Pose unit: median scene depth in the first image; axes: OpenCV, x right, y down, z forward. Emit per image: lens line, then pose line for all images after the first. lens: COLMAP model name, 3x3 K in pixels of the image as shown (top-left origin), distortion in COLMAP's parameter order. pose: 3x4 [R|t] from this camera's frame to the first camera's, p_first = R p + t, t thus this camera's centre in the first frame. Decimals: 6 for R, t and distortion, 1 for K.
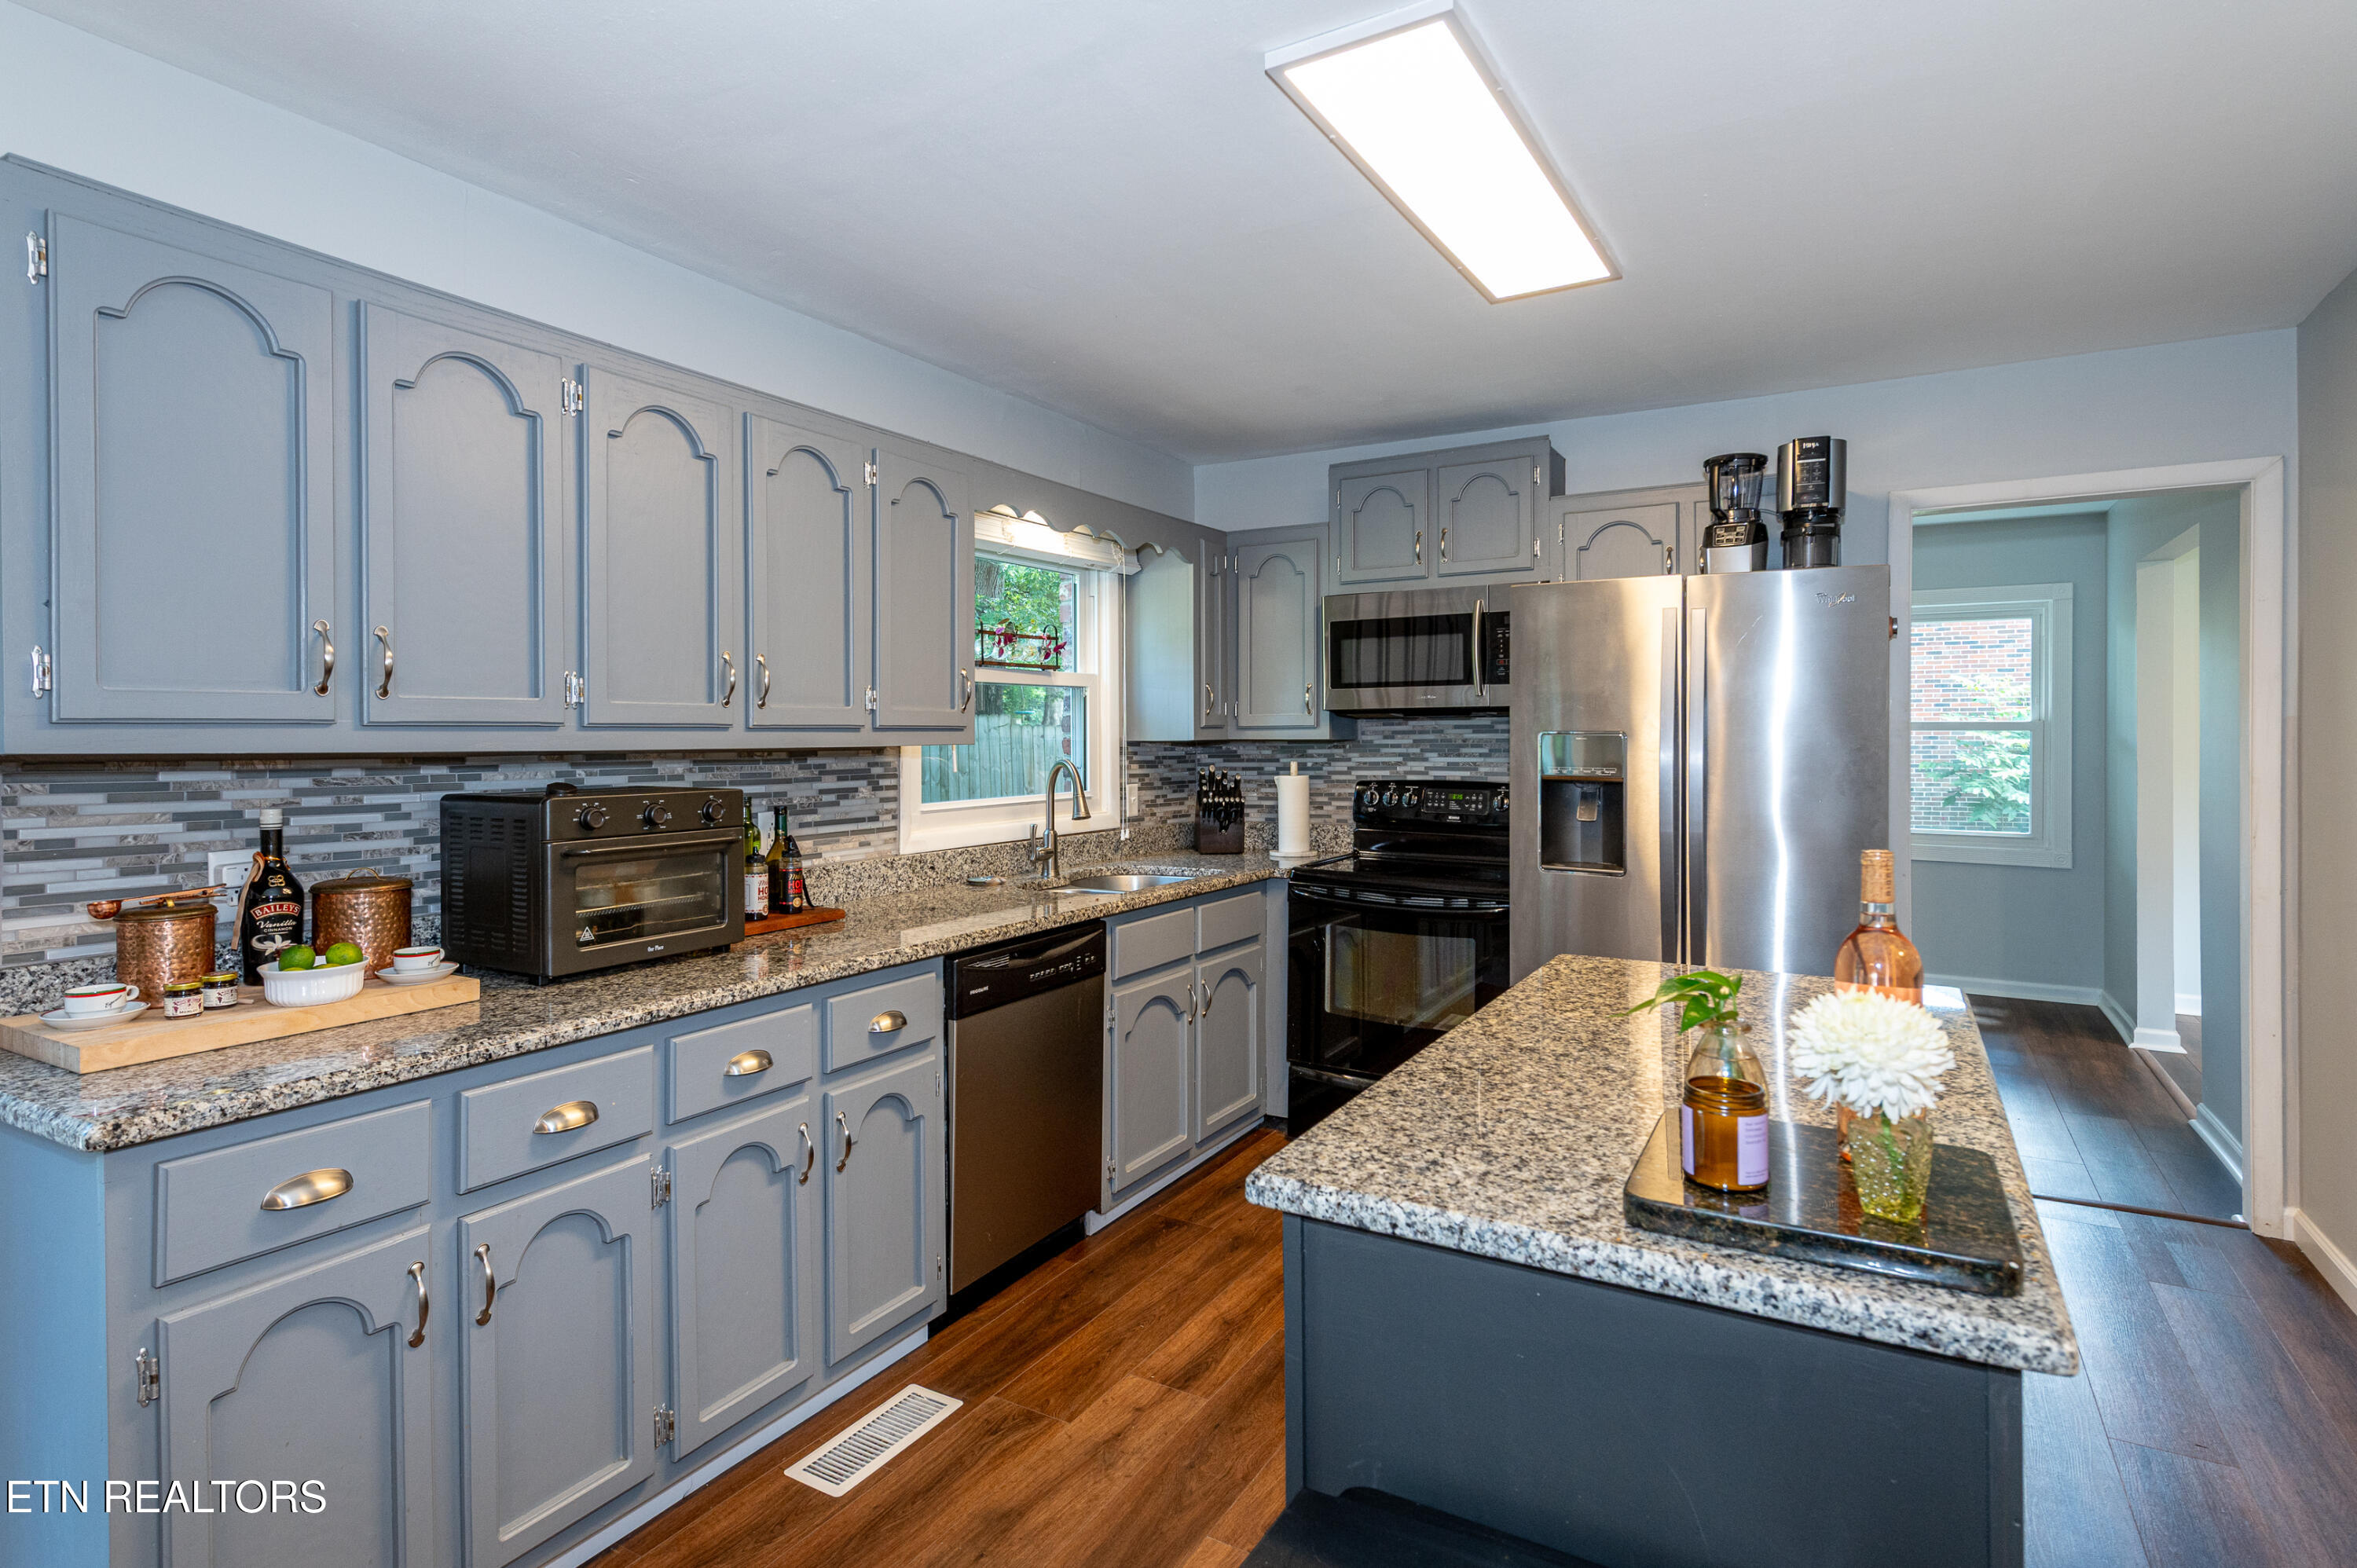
lens RADIAL K [[1145.9, 0, 1219.5], [0, 1145.9, 730.3], [0, 0, 1]] dist [0.008646, -0.002286]
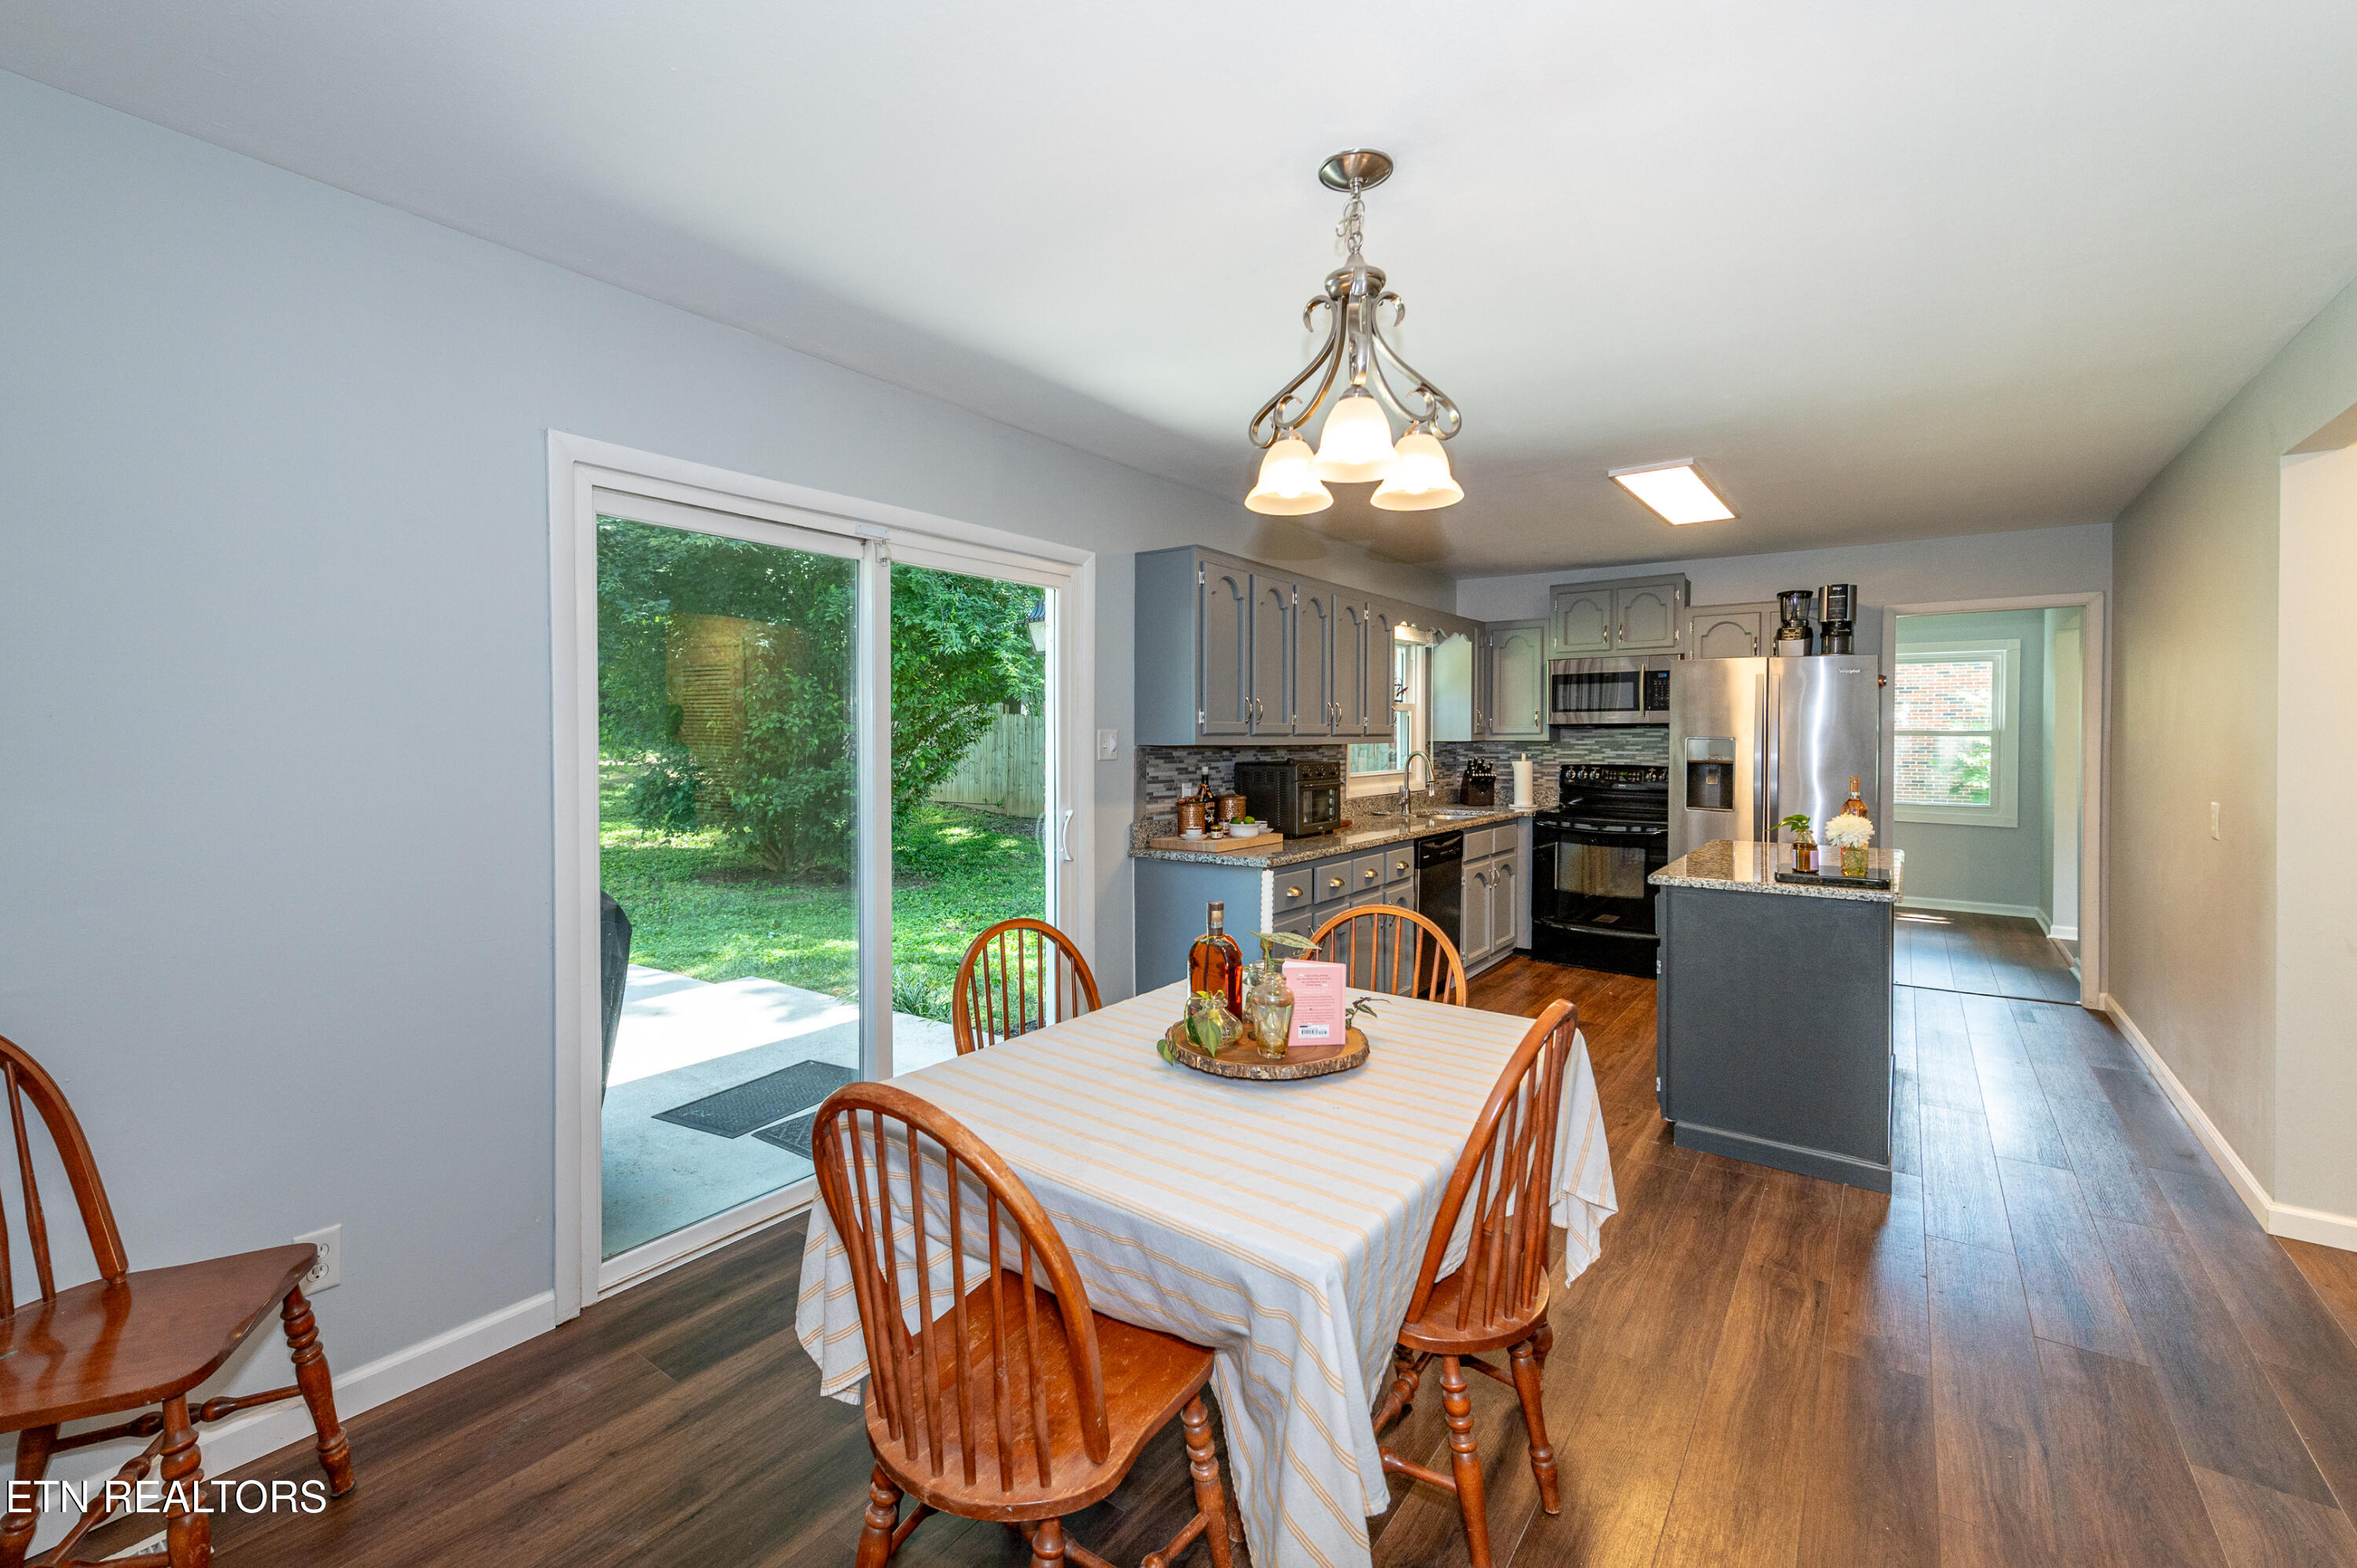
lens RADIAL K [[954.8, 0, 1215.5], [0, 954.8, 739.3], [0, 0, 1]] dist [-0.002367, -0.000040]
pose [[0.994548, 0.004314, -0.104186, -0.321769], [-0.003412, 0.999955, 0.008834, -0.007262], [0.104220, -0.008430, 0.994519, -0.637286]]
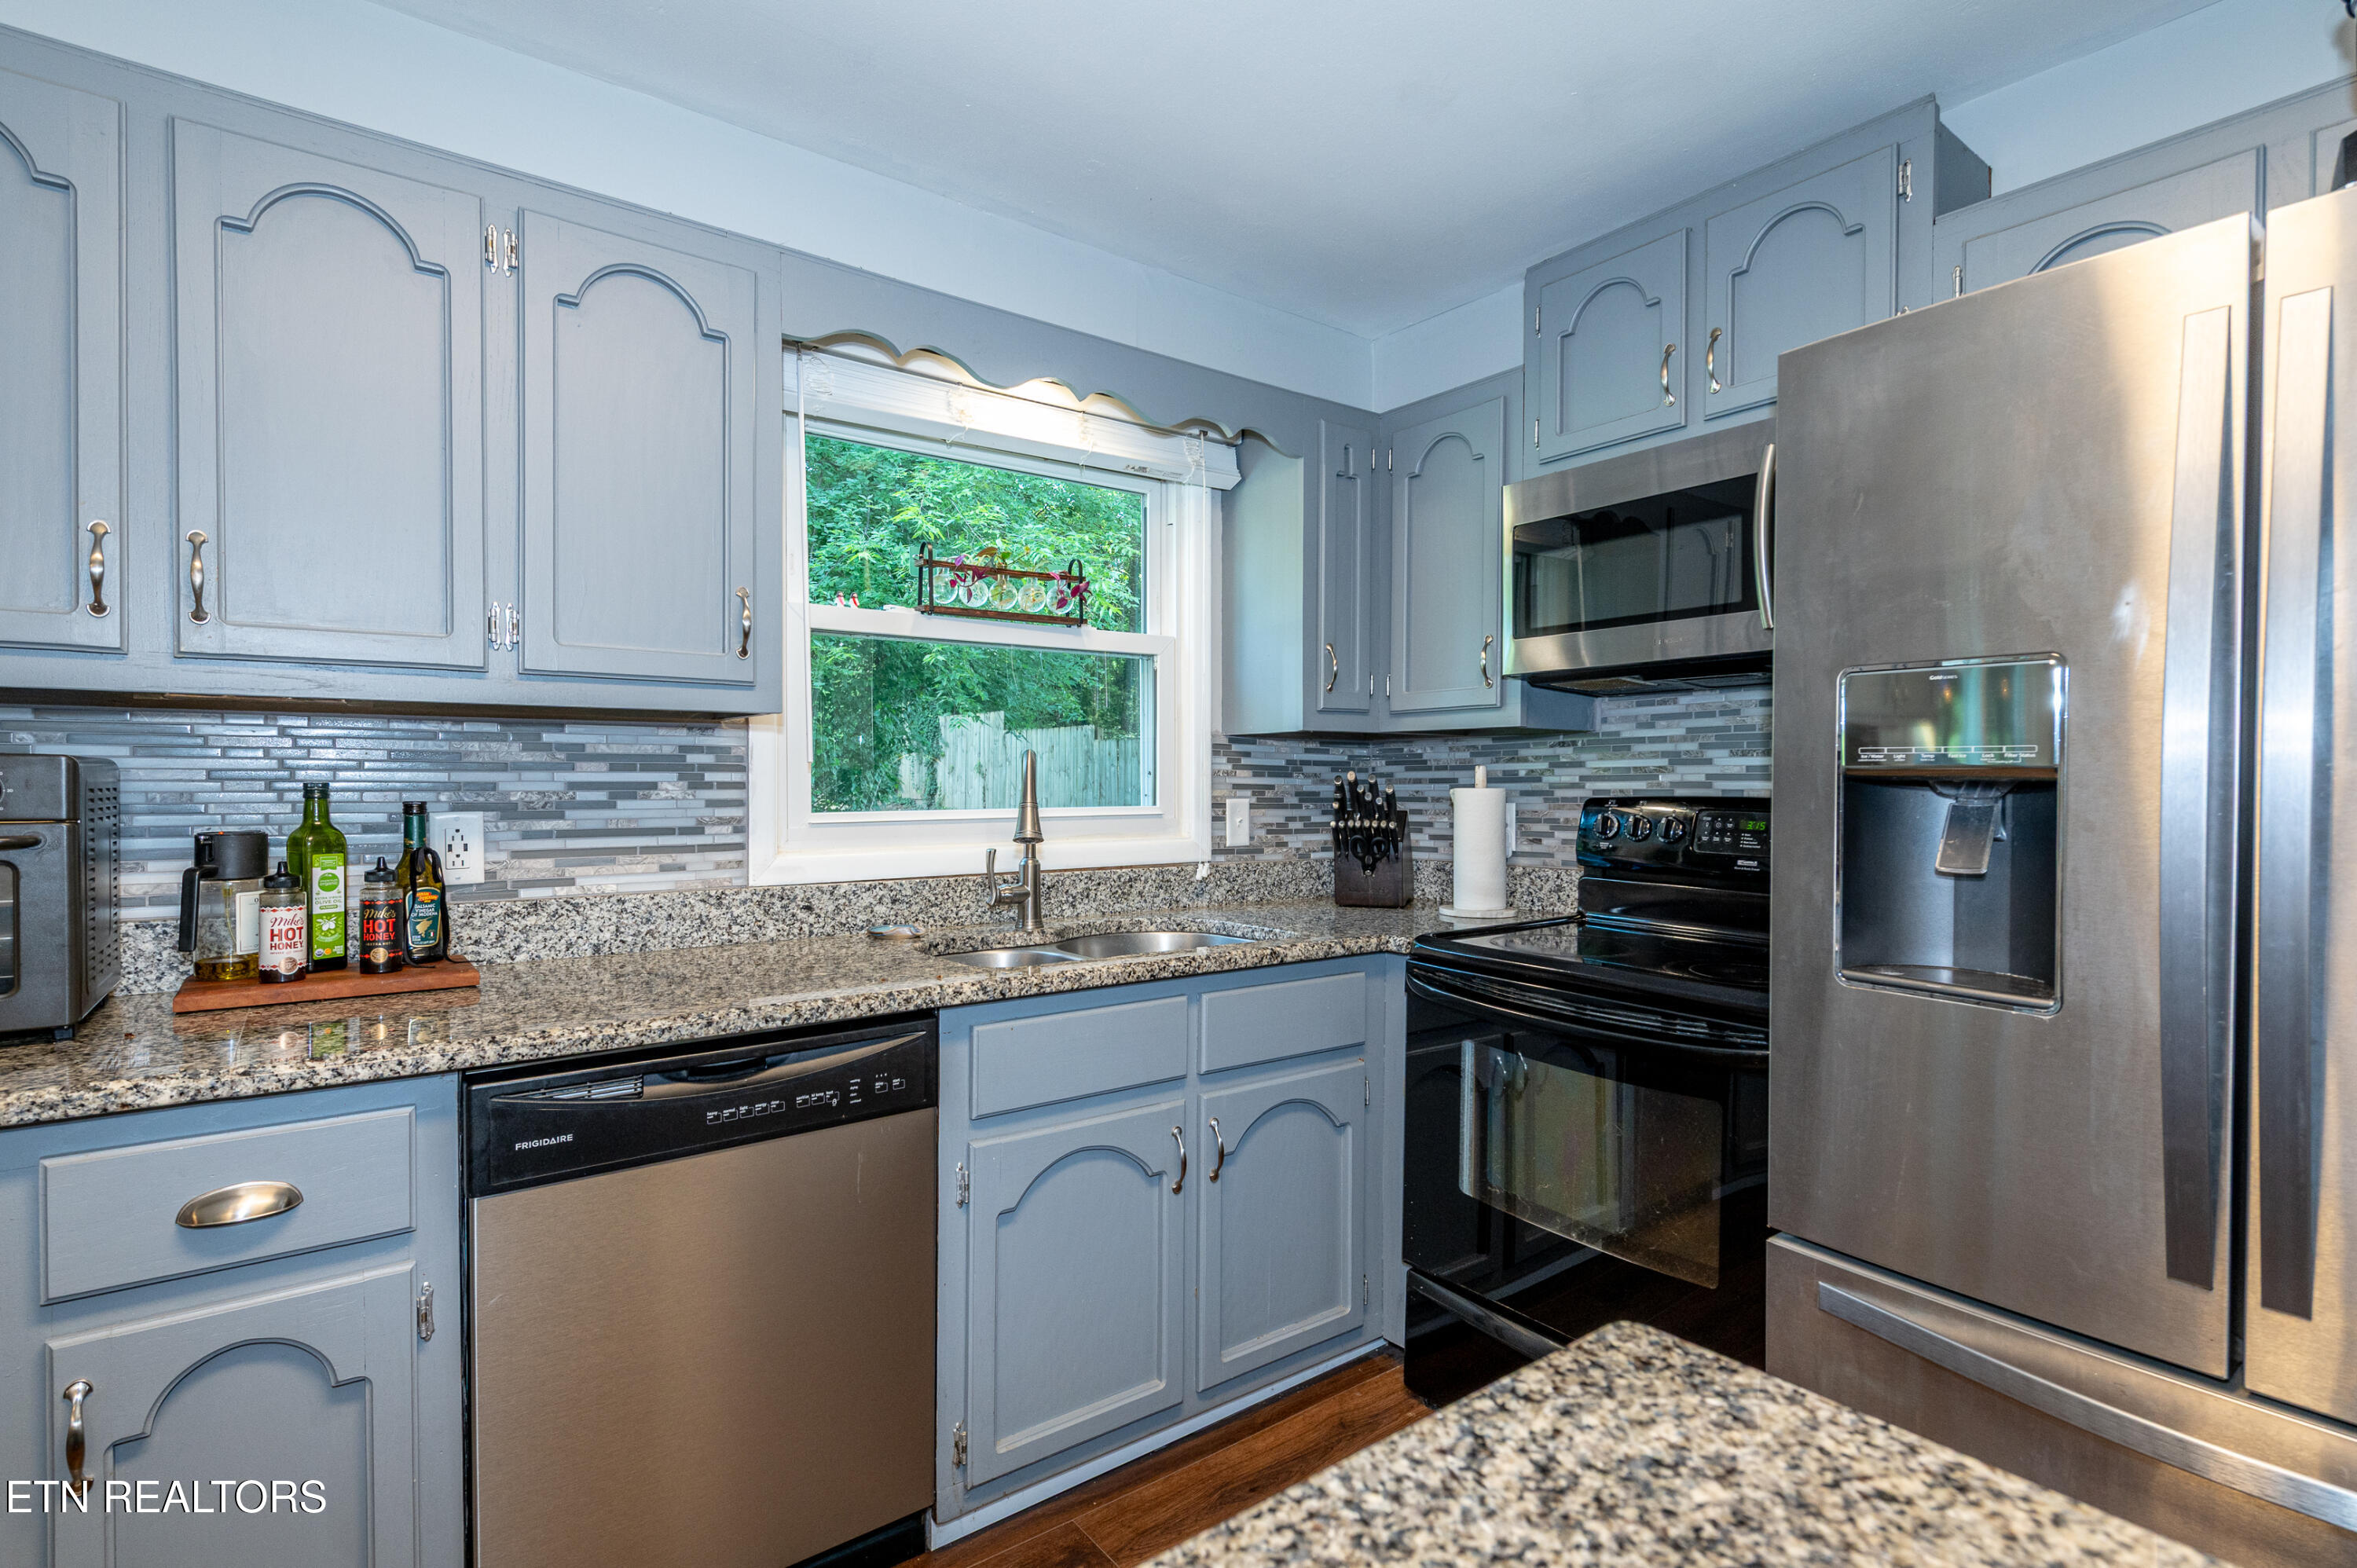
lens RADIAL K [[1145.9, 0, 1170.2], [0, 1145.9, 786.5], [0, 0, 1]] dist [0.008646, -0.002286]
pose [[0.919558, 0.007366, -0.392886, 0.200360], [-0.001582, 0.999886, 0.015044, 0.037762], [0.392952, -0.013212, 0.919464, 0.456637]]
